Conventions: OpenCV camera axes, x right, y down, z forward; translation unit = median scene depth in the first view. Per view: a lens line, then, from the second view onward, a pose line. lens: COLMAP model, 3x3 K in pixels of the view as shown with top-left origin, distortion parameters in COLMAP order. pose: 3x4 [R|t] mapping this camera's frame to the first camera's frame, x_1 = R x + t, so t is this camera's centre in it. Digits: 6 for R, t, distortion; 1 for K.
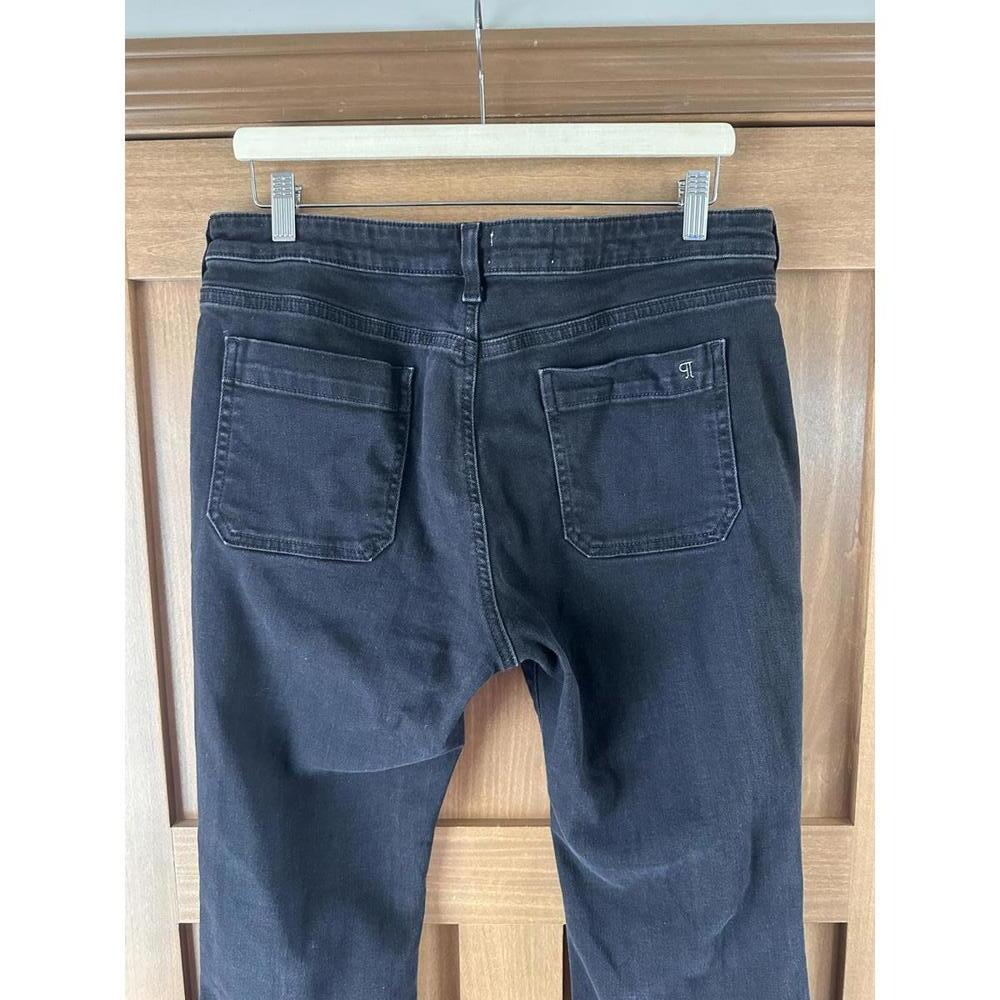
lens RADIAL K [[775.6, 0, 498.5], [0, 775.6, 505.2], [0, 0, 1]] dist [0.041656, -0.091242]
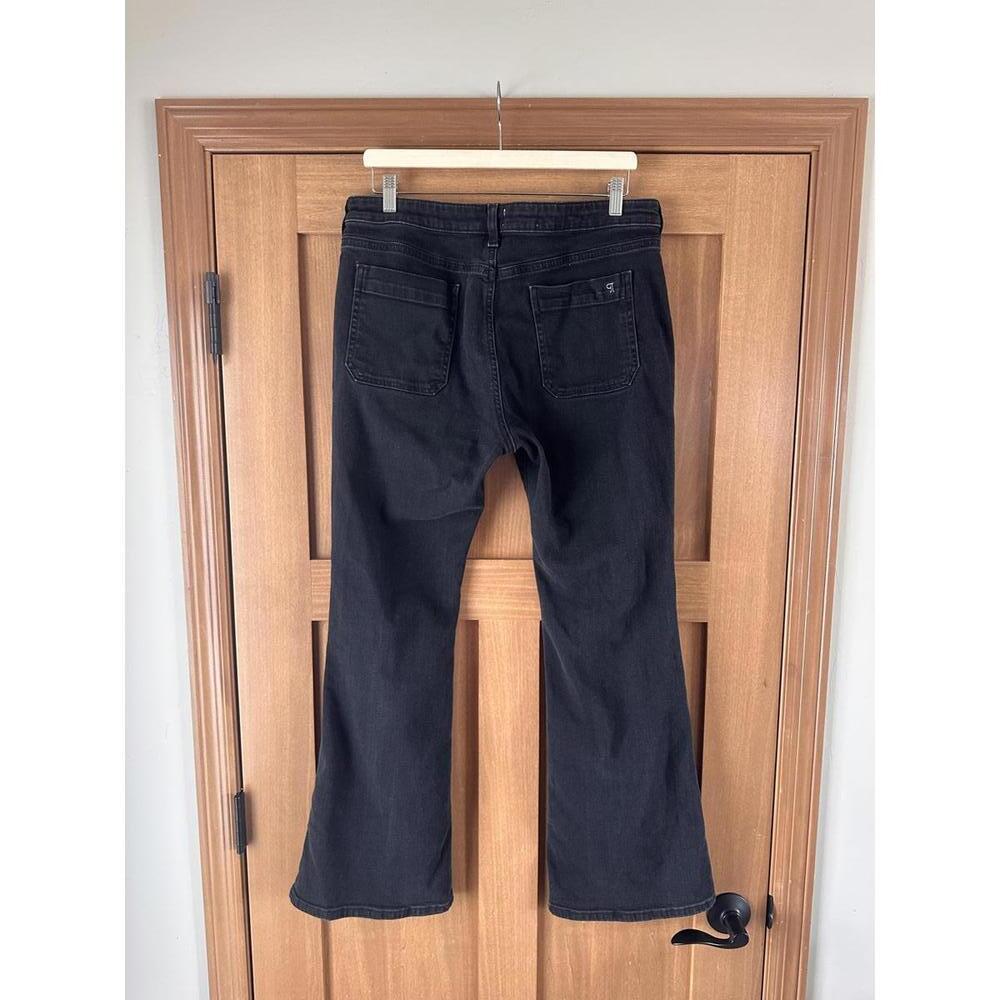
lens RADIAL K [[775.6, 0, 505.1], [0, 775.6, 519.0], [0, 0, 1]] dist [0.041656, -0.091242]
pose [[0.999835, 0.011713, 0.013858, -0.022605], [-0.011961, 0.999767, 0.017989, 0.326915], [-0.013645, -0.018152, 0.999742, -0.800727]]
